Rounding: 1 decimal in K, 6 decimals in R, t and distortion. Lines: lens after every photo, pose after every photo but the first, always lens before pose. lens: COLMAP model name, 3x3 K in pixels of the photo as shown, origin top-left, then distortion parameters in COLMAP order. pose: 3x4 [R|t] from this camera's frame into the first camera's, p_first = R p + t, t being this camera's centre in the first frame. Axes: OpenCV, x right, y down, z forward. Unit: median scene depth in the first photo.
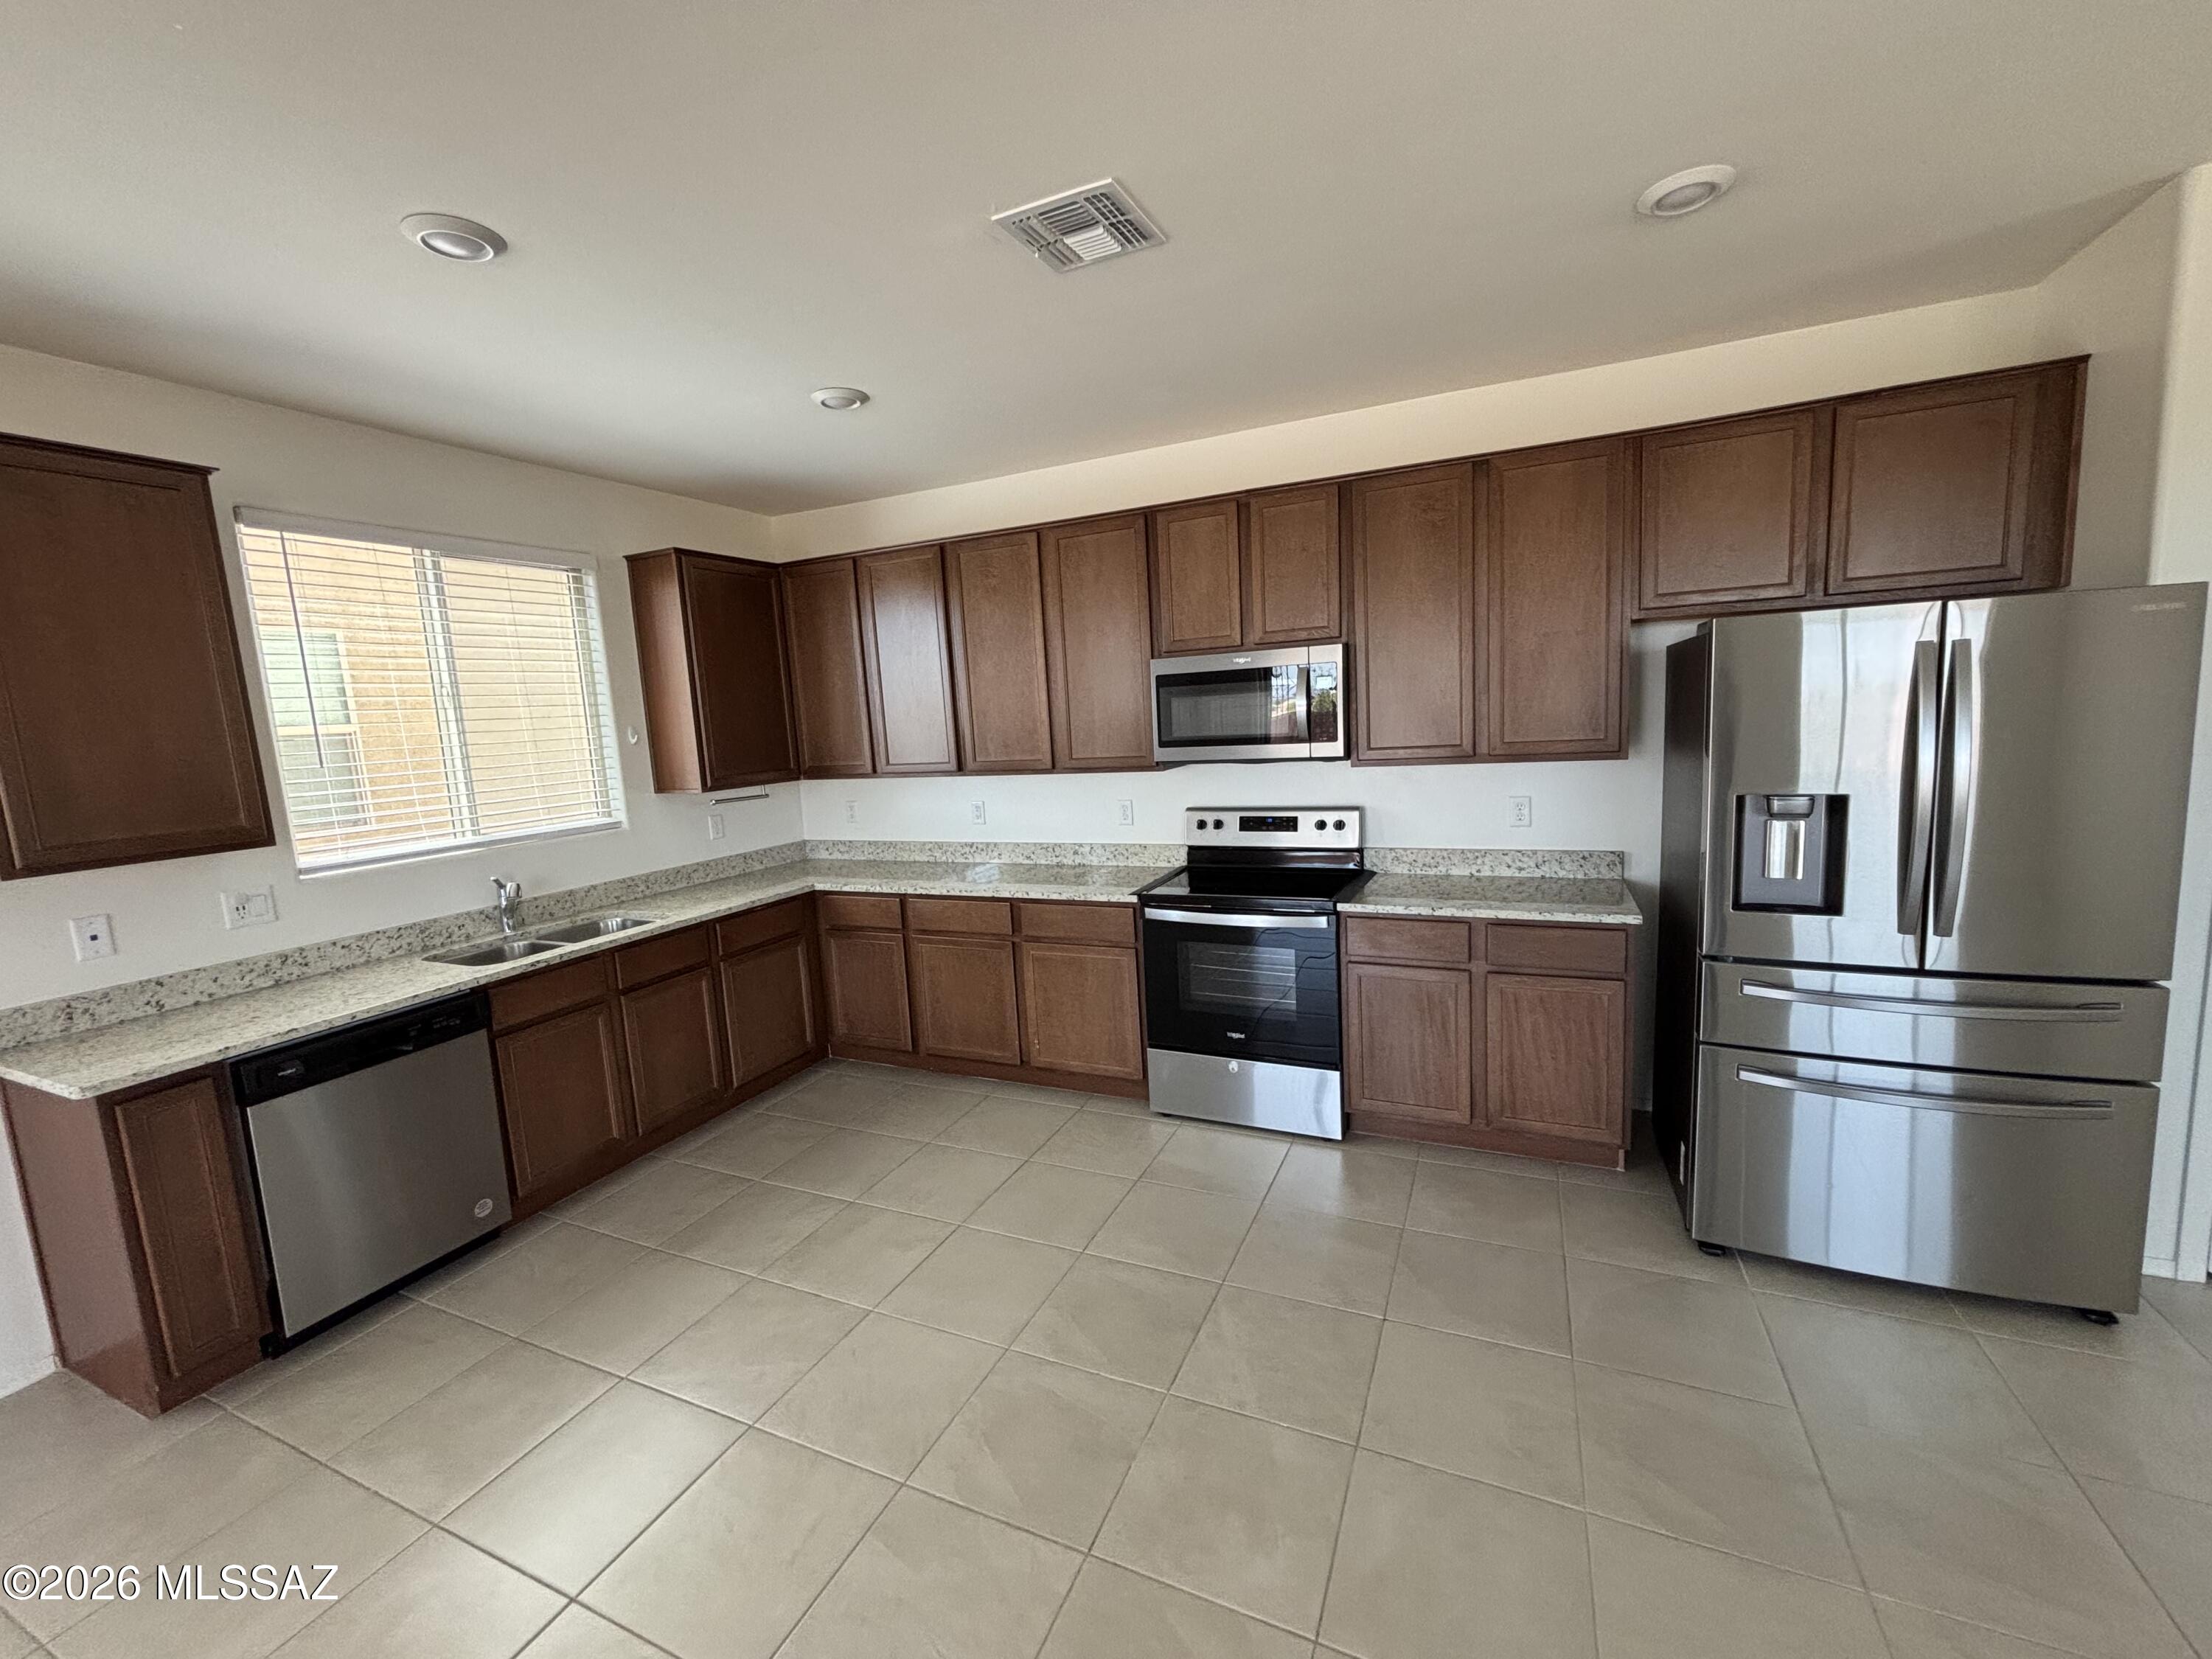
lens RADIAL K [[896.1, 0, 1104.7], [0, 896.1, 822.4], [0, 0, 1]] dist [0.012782, 0.000002]
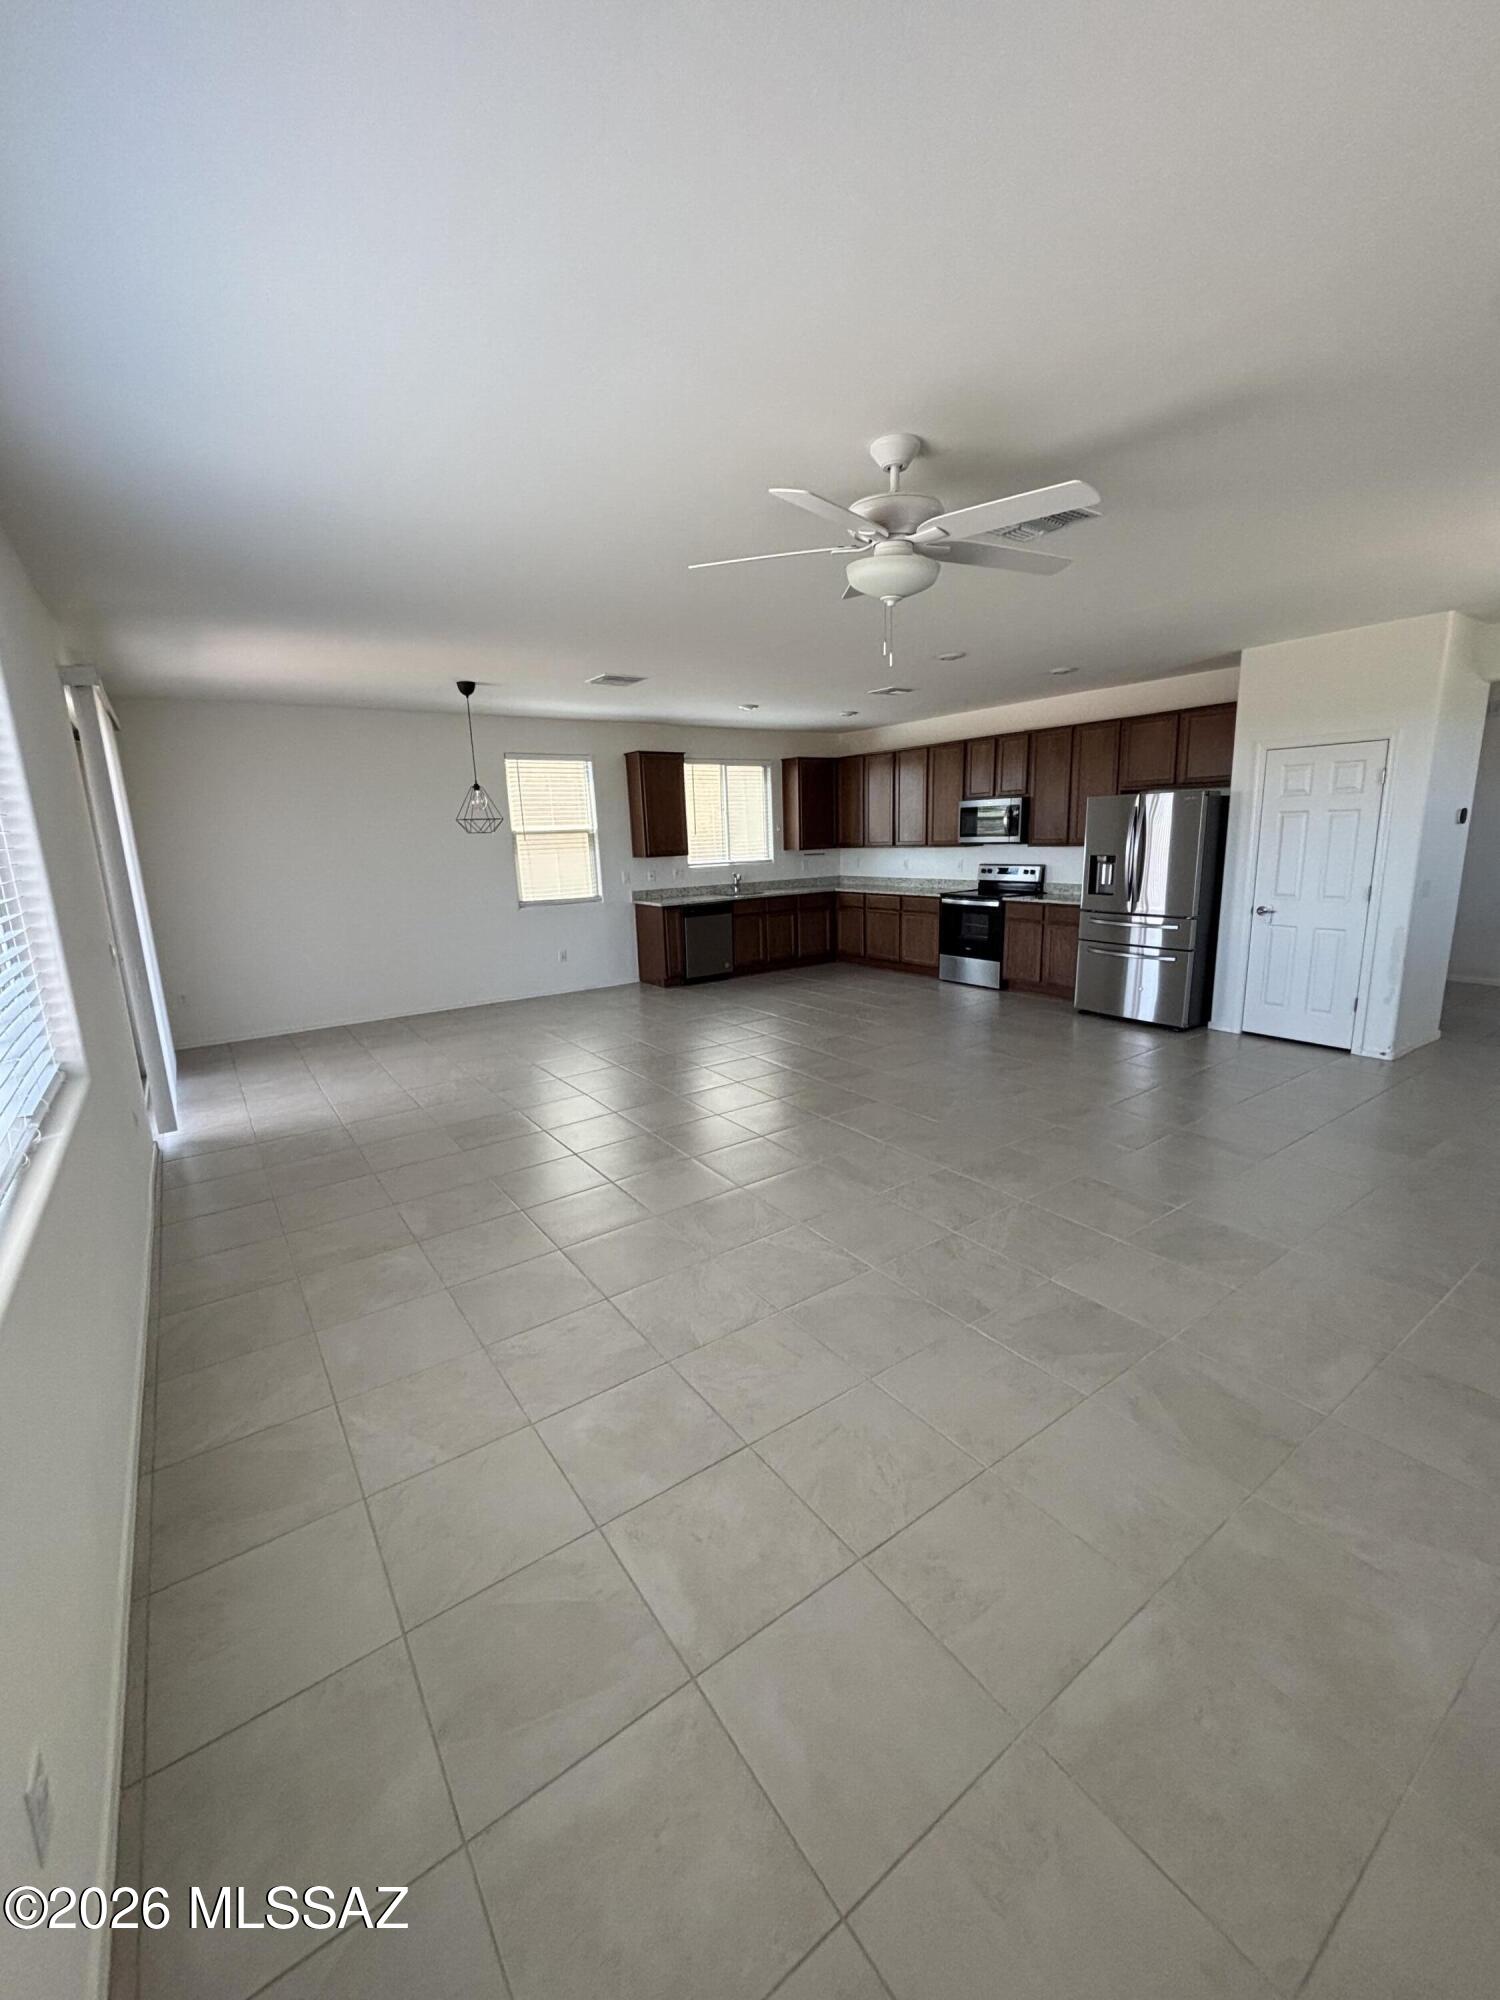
lens RADIAL K [[810.2, 0, 744.8], [0, 810.2, 1001.0], [0, 0, 1]] dist [0.012782, 0.000002]
pose [[0.858388, 0.130846, -0.496033, 0.711374], [-0.081216, 0.989393, 0.120442, 0.142627], [0.506531, -0.063100, 0.859910, -1.258849]]
